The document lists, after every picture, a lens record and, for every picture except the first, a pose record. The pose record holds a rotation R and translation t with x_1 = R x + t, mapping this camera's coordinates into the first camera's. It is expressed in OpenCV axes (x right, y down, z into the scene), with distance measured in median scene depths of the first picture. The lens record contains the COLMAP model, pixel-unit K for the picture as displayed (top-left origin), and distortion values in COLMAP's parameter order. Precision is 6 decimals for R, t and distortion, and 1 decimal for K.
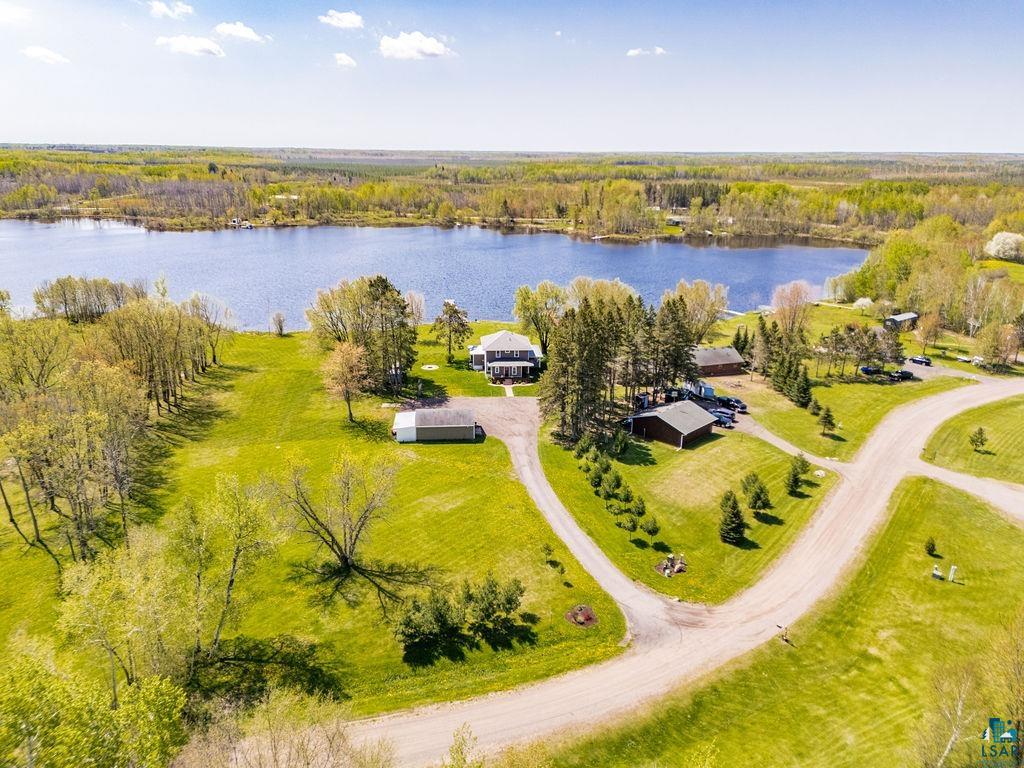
lens RADIAL K [[755.8, 0, 512.0], [0, 755.8, 384.0], [0, 0, 1]] dist [0.124698, -0.165629]
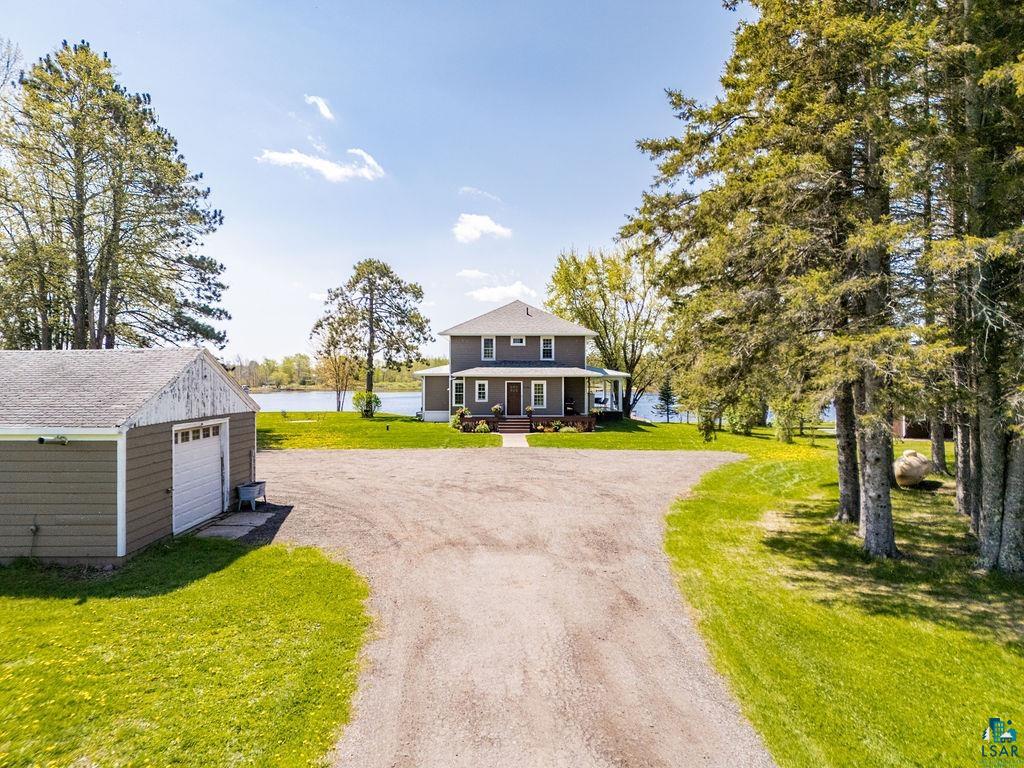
lens RADIAL K [[755.8, 0, 512.0], [0, 755.8, 384.0], [0, 0, 1]] dist [0.124698, -0.165629]
pose [[0.997422, -0.006792, -0.071433, 0.012988], [-0.013868, 0.958492, -0.284782, 0.060002], [0.070402, 0.285039, 0.955927, 0.670518]]
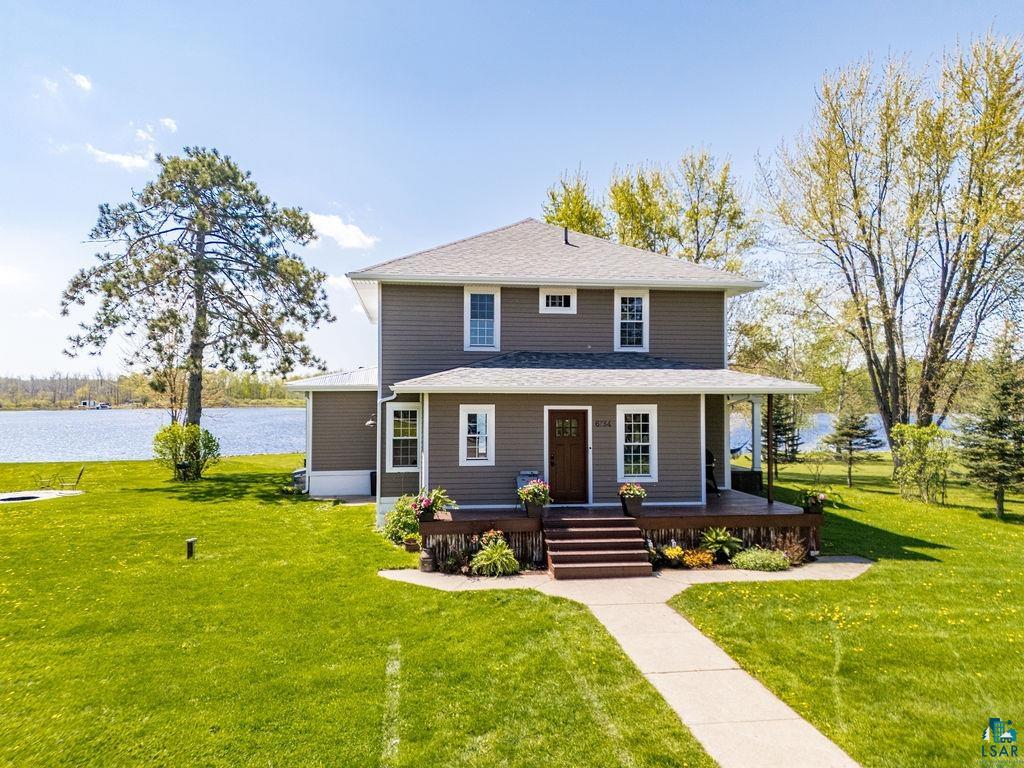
lens RADIAL K [[755.8, 0, 512.0], [0, 755.8, 384.0], [0, 0, 1]] dist [0.124698, -0.165629]
pose [[0.998196, -0.006655, 0.059674, -0.019883], [0.024481, 0.952591, -0.303268, 0.005703], [-0.054826, 0.304182, 0.951035, 0.845272]]
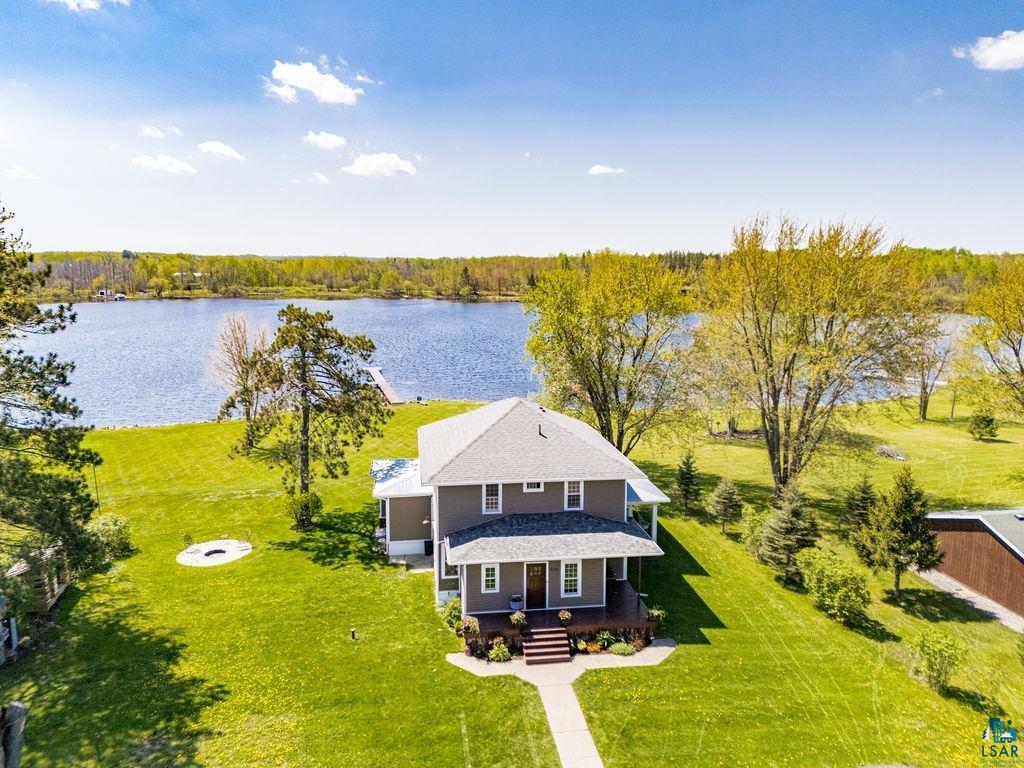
lens RADIAL K [[755.8, 0, 512.0], [0, 755.8, 384.0], [0, 0, 1]] dist [0.124698, -0.165629]
pose [[0.998283, -0.012590, 0.057214, -0.023676], [0.020269, 0.990546, -0.135678, -0.040918], [-0.054965, 0.136605, 0.989100, 0.737646]]
